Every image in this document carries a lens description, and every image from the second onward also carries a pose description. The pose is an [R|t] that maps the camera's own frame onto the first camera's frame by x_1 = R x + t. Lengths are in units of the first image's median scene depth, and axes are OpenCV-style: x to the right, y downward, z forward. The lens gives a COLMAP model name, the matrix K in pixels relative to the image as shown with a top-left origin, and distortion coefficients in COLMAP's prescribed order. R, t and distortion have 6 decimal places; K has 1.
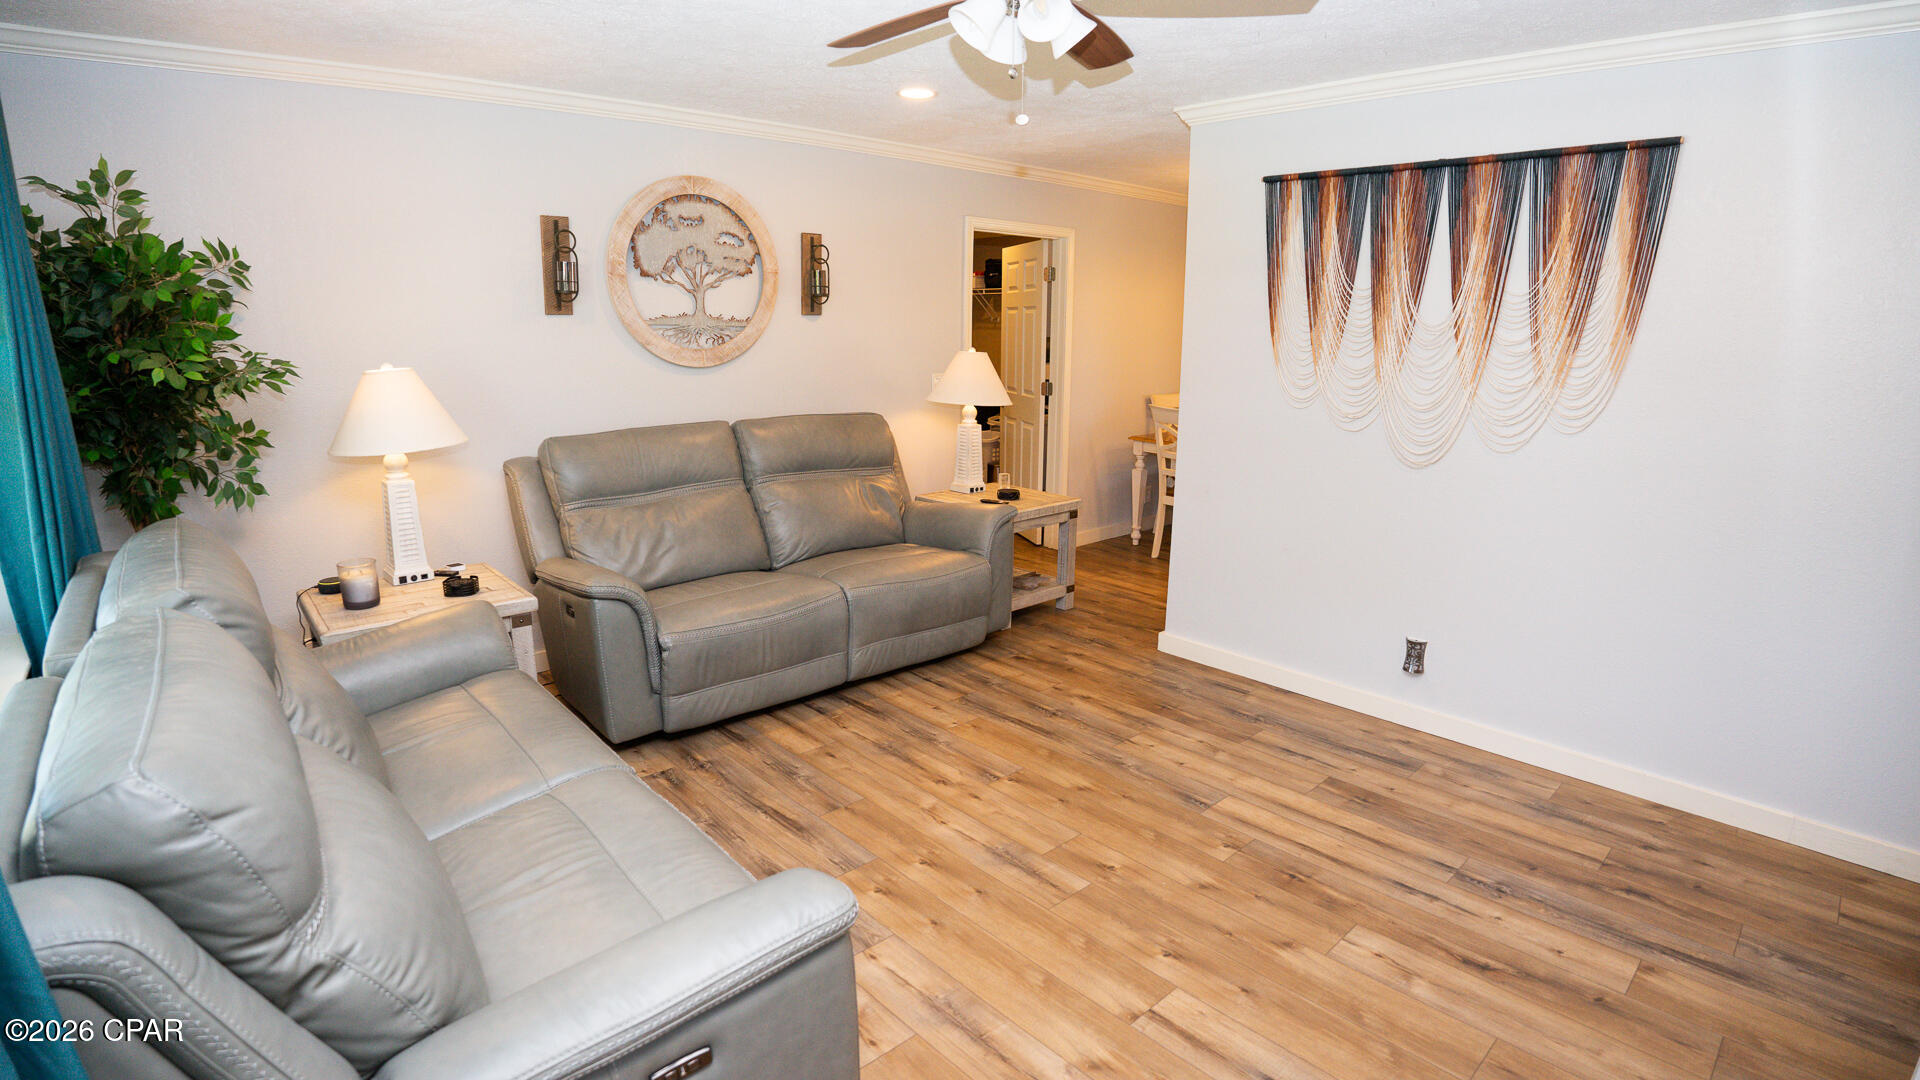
lens RADIAL K [[921.8, 0, 961.1], [0, 921.8, 545.8], [0, 0, 1]] dist [-0.114888, 0.027347]
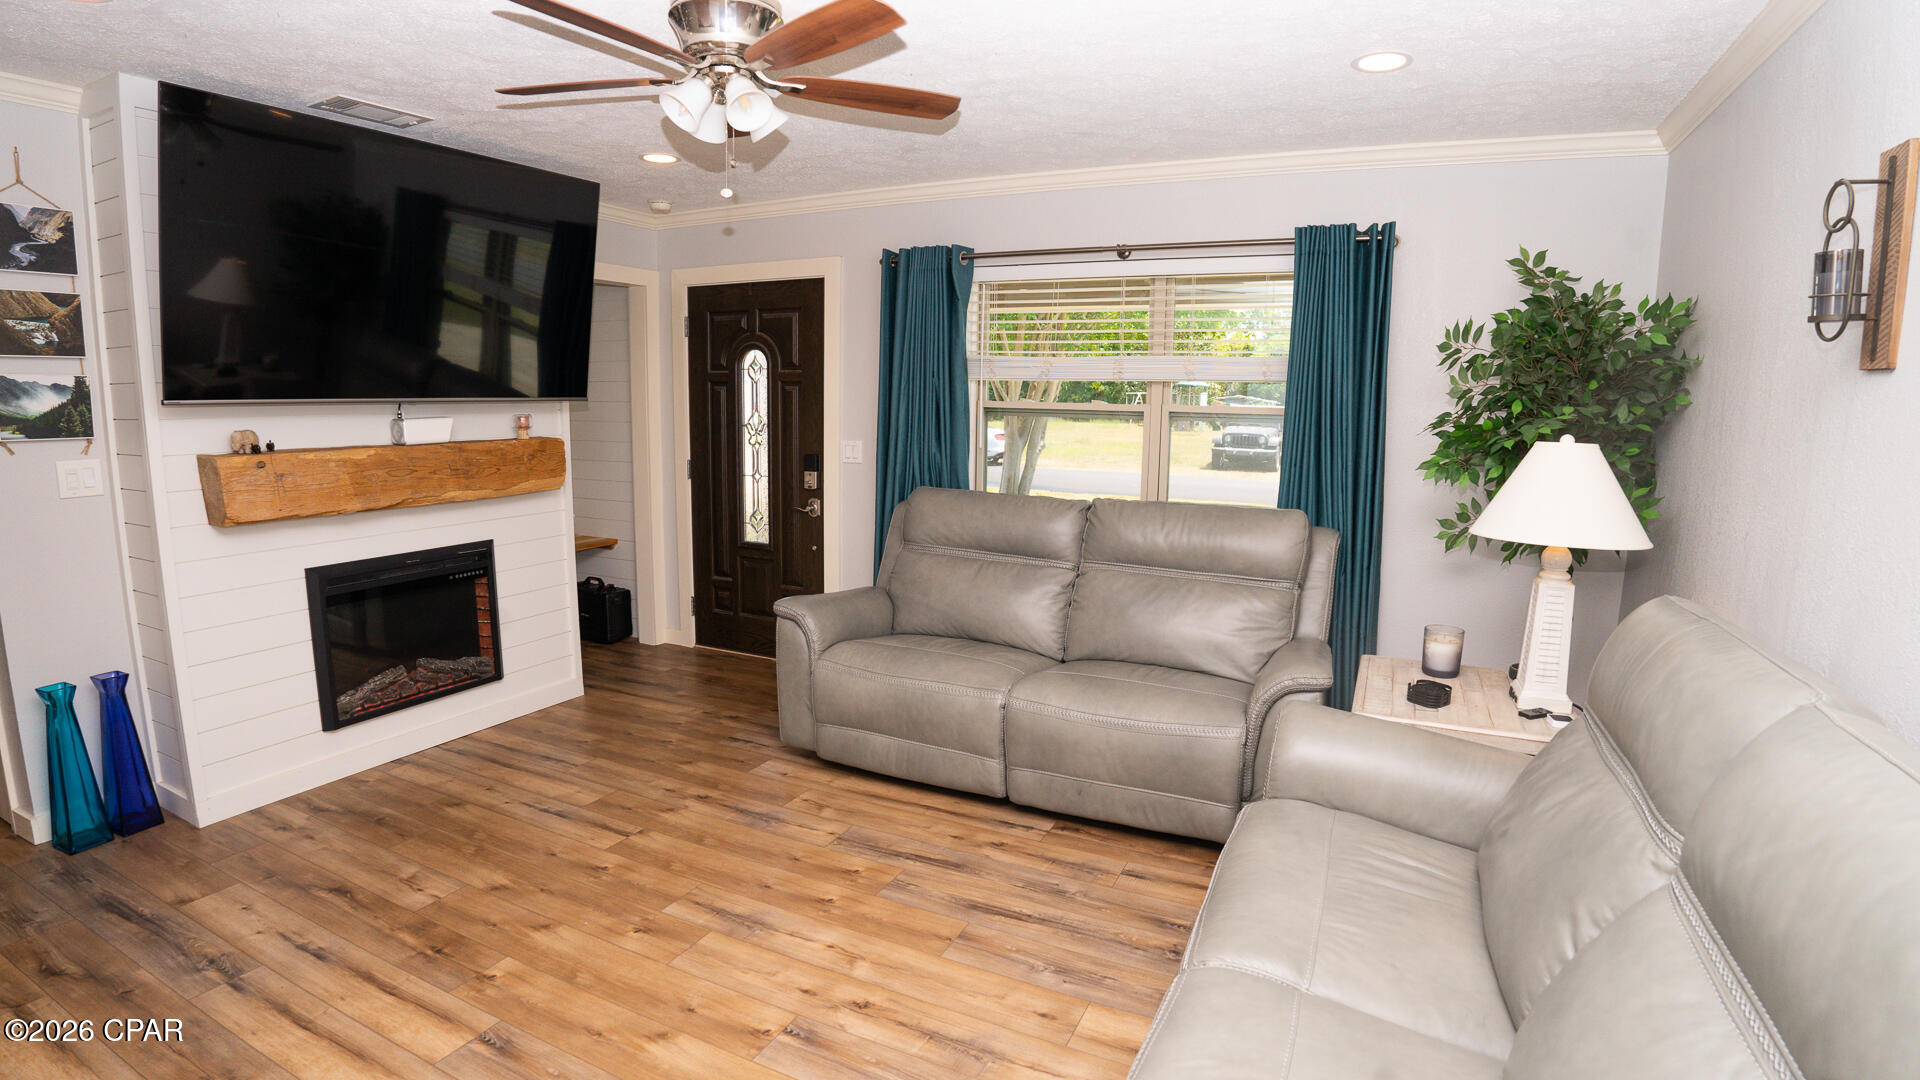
lens RADIAL K [[921.8, 0, 961.1], [0, 921.8, 545.8], [0, 0, 1]] dist [-0.114888, 0.027347]
pose [[-0.929466, 0.036438, -0.367103, 0.129905], [-0.108373, 0.924233, 0.366128, -0.292907], [0.352630, 0.380087, -0.855094, 1.288788]]
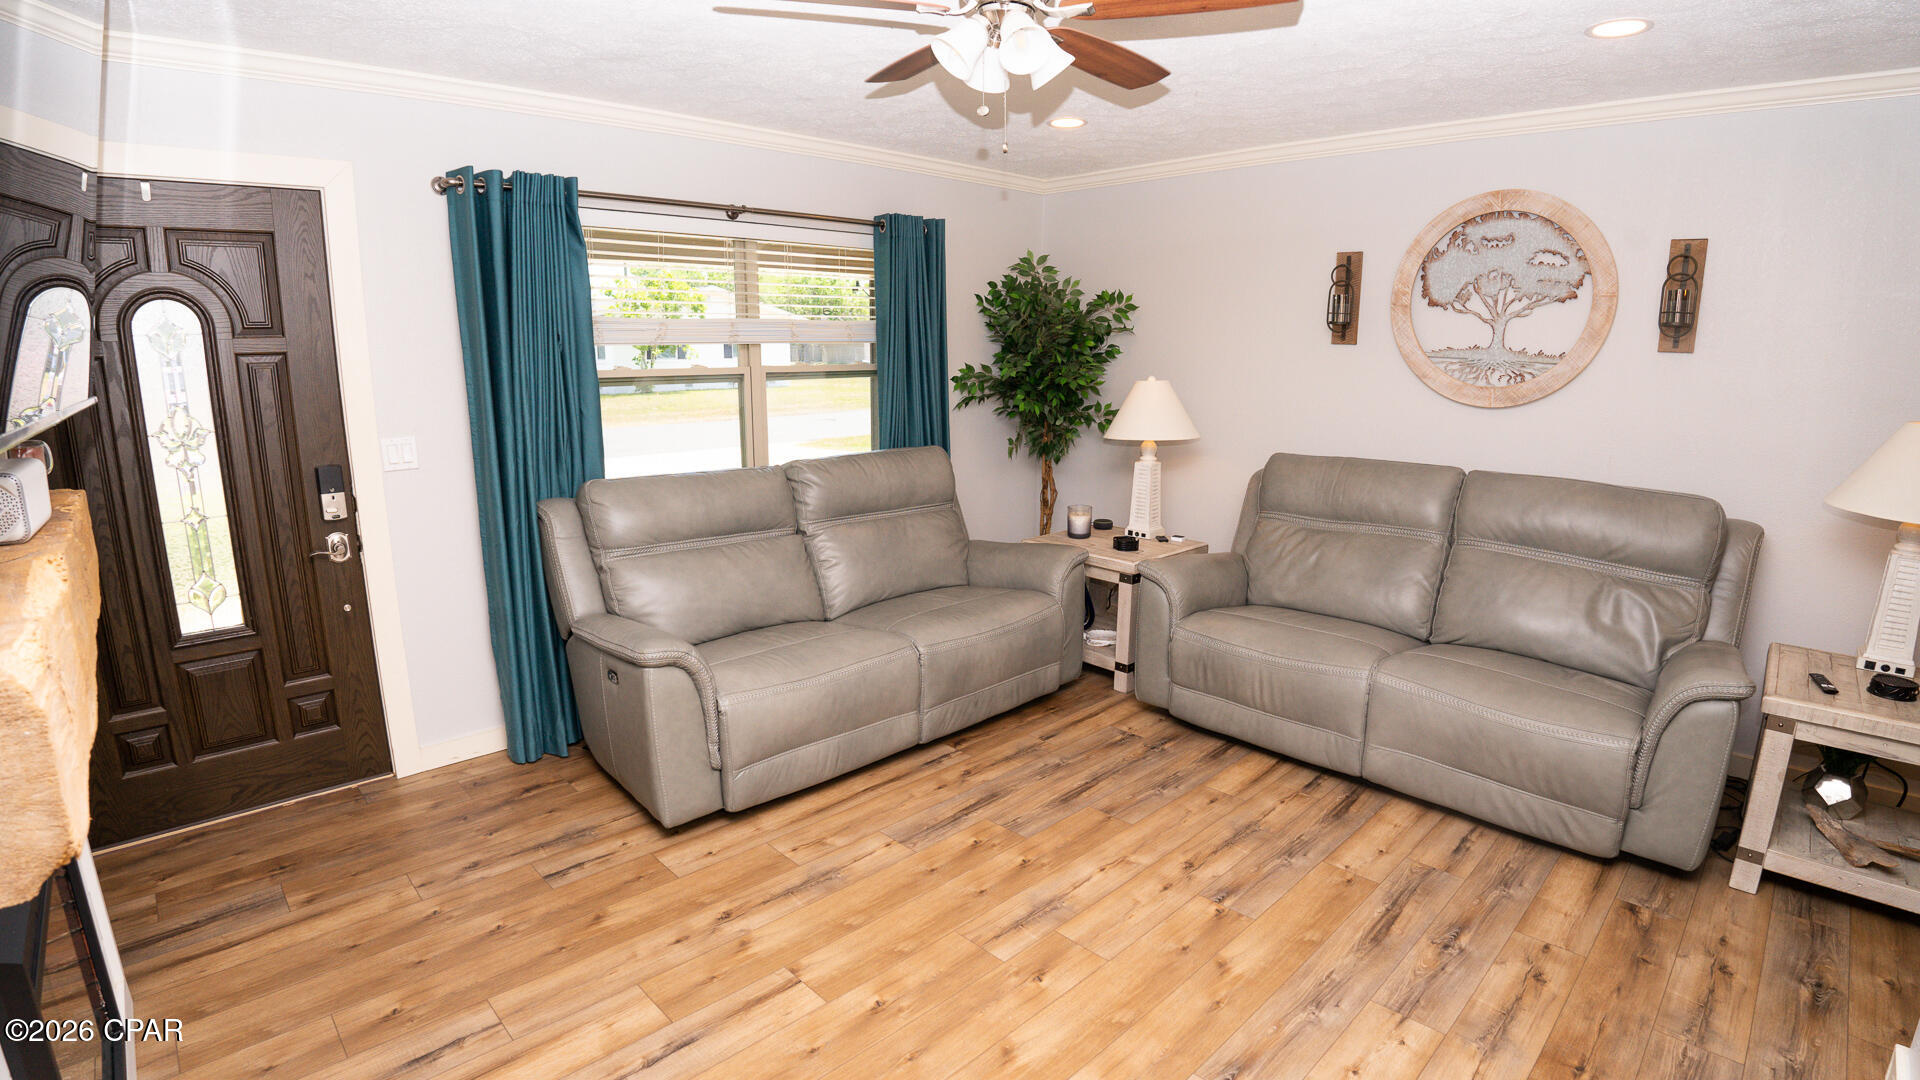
lens RADIAL K [[921.8, 0, 961.1], [0, 921.8, 545.8], [0, 0, 1]] dist [-0.114888, 0.027347]
pose [[0.027758, 0.200613, -0.979277, 0.664979], [-0.236730, 0.953106, 0.188541, -0.130125], [0.971179, 0.226591, 0.073947, 0.562461]]
